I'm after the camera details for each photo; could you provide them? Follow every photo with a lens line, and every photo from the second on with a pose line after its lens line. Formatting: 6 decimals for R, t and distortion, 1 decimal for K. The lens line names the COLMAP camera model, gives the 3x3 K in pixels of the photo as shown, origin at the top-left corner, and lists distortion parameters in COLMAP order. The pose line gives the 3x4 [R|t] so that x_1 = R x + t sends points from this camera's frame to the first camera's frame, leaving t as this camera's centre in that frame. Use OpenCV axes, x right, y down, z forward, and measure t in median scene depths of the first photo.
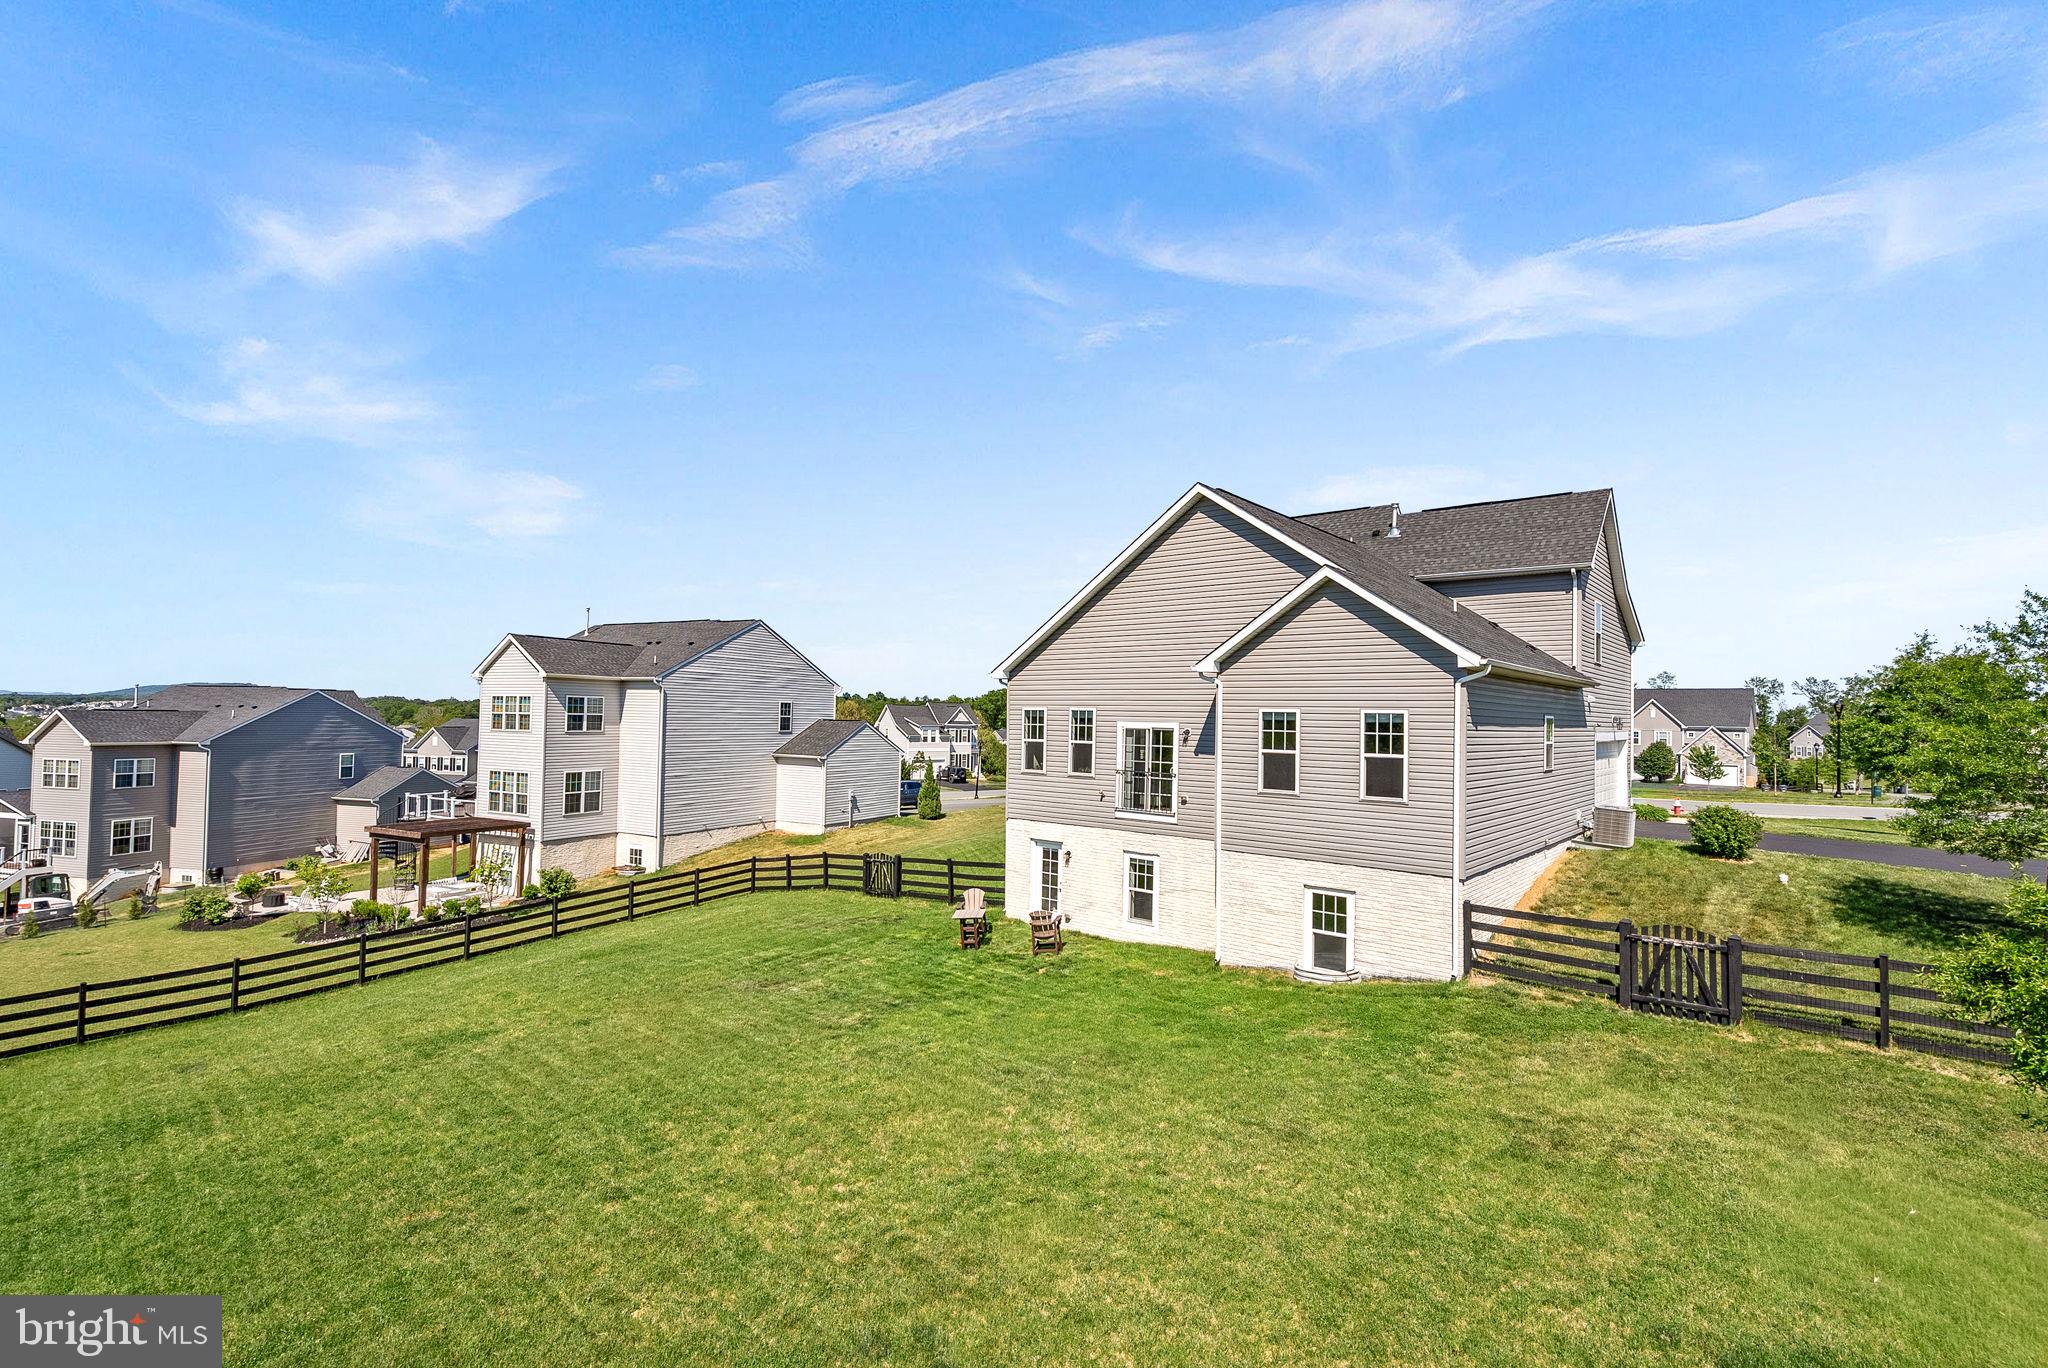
lens RADIAL K [[937.3, 0, 1026.8], [0, 937.3, 690.7], [0, 0, 1]] dist [-0.008046, 0.000536]
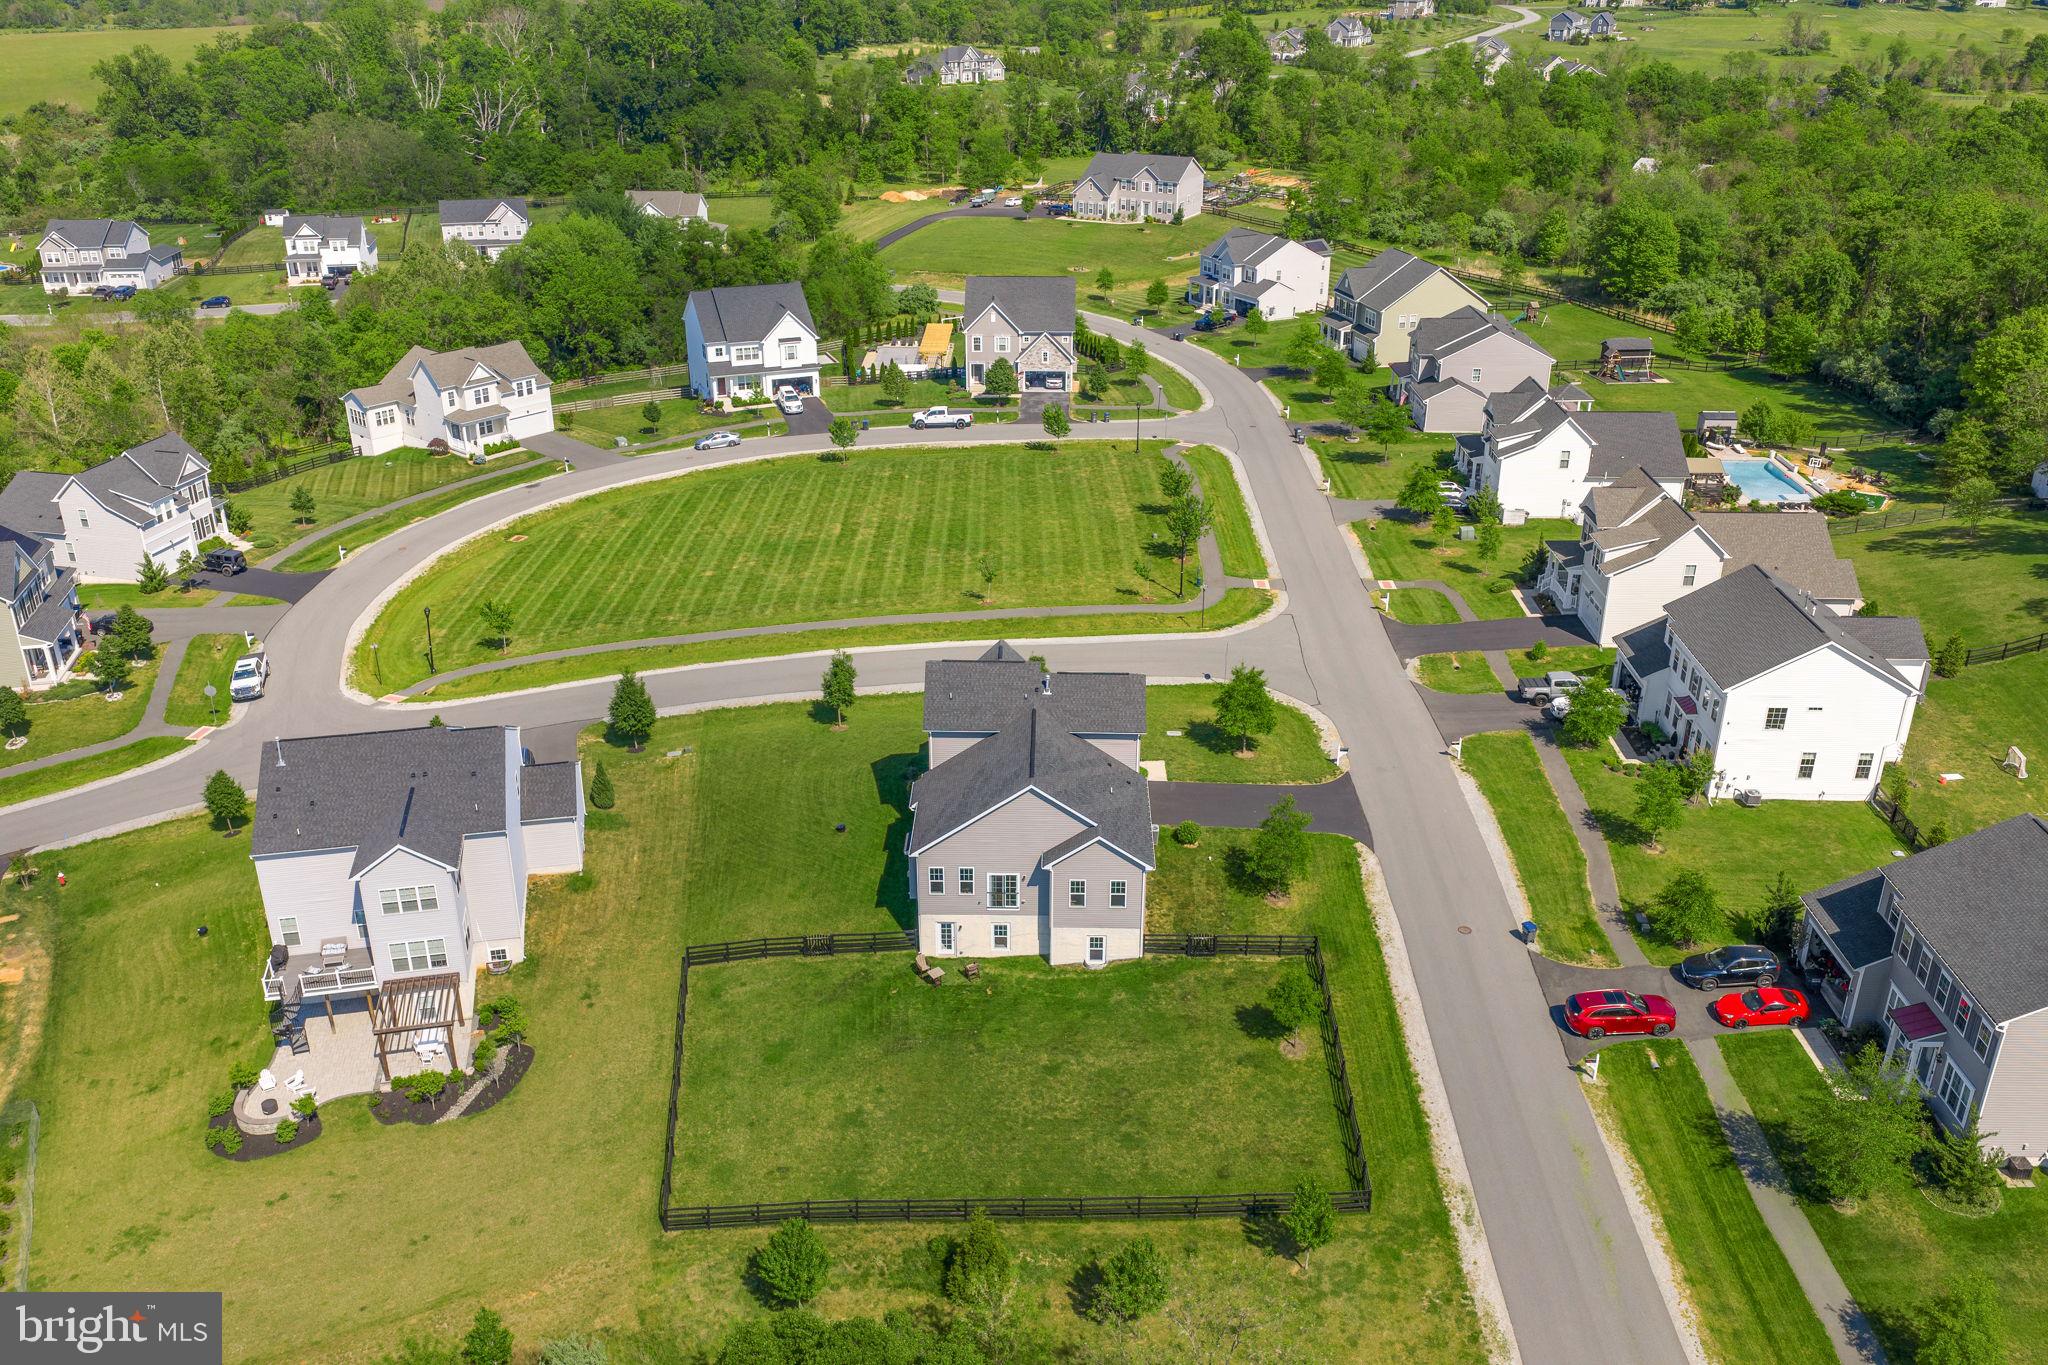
lens RADIAL K [[1697.5, 0, 1024.0], [0, 1697.5, 682.5], [0, 0, 1]] dist [0.027306, -0.049089]
pose [[0.769847, -0.282705, 0.572201, -2.014907], [-0.001969, 0.895489, 0.445080, -2.168693], [-0.638226, -0.343770, 0.688832, -1.651882]]
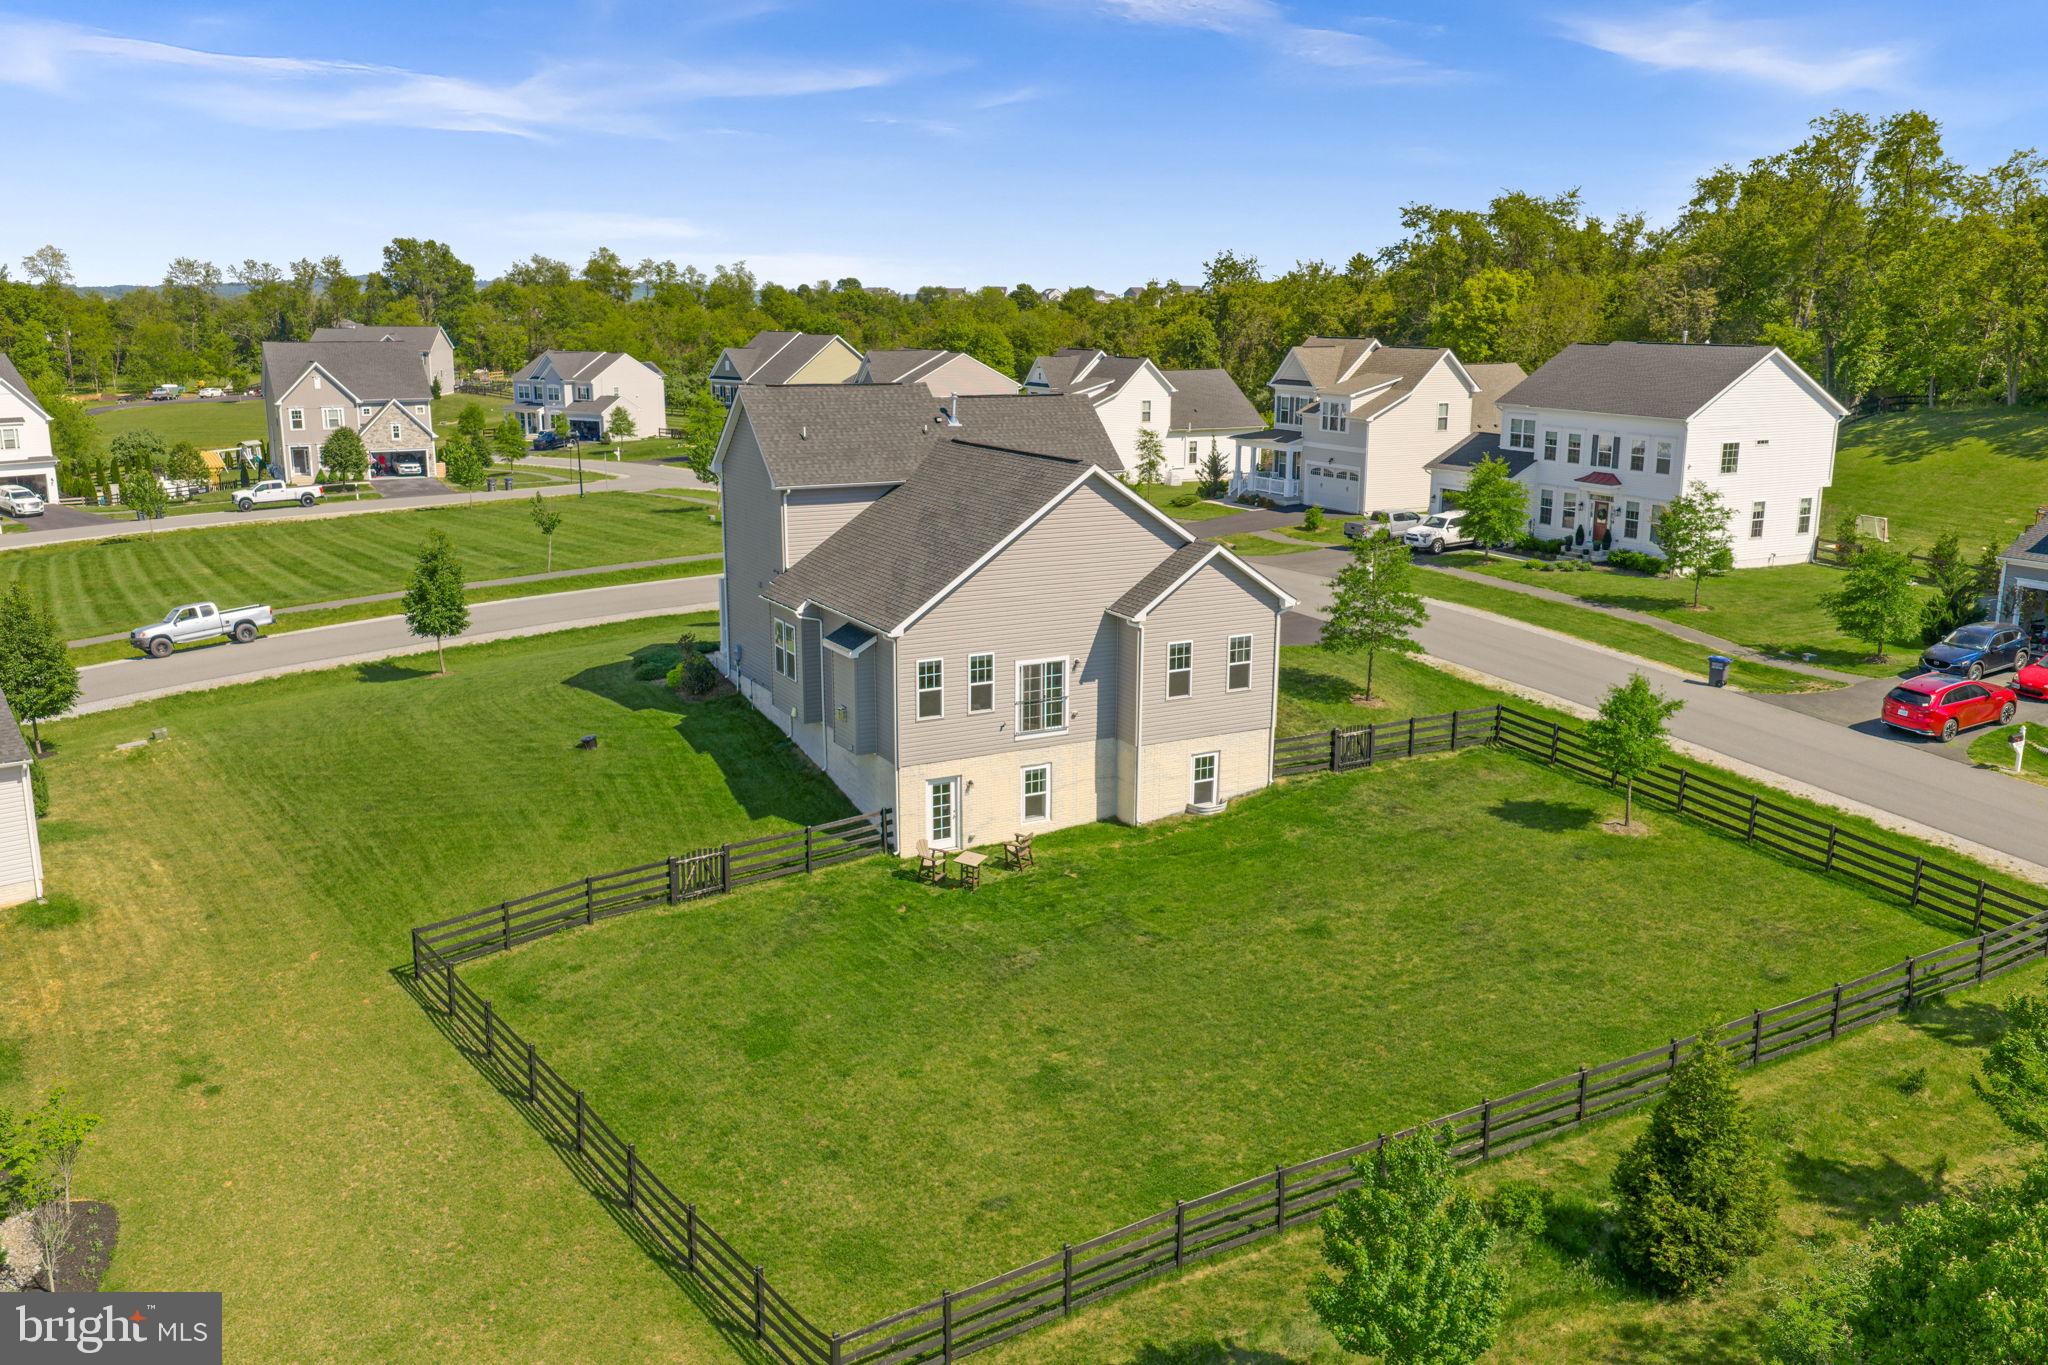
lens RADIAL K [[1697.5, 0, 1024.0], [0, 1697.5, 682.5], [0, 0, 1]] dist [0.027306, -0.049089]
pose [[0.354972, -0.225915, 0.907170, -1.856075], [-0.022227, 0.968049, 0.249773, -0.477900], [-0.934613, -0.108826, 0.338609, 0.288742]]
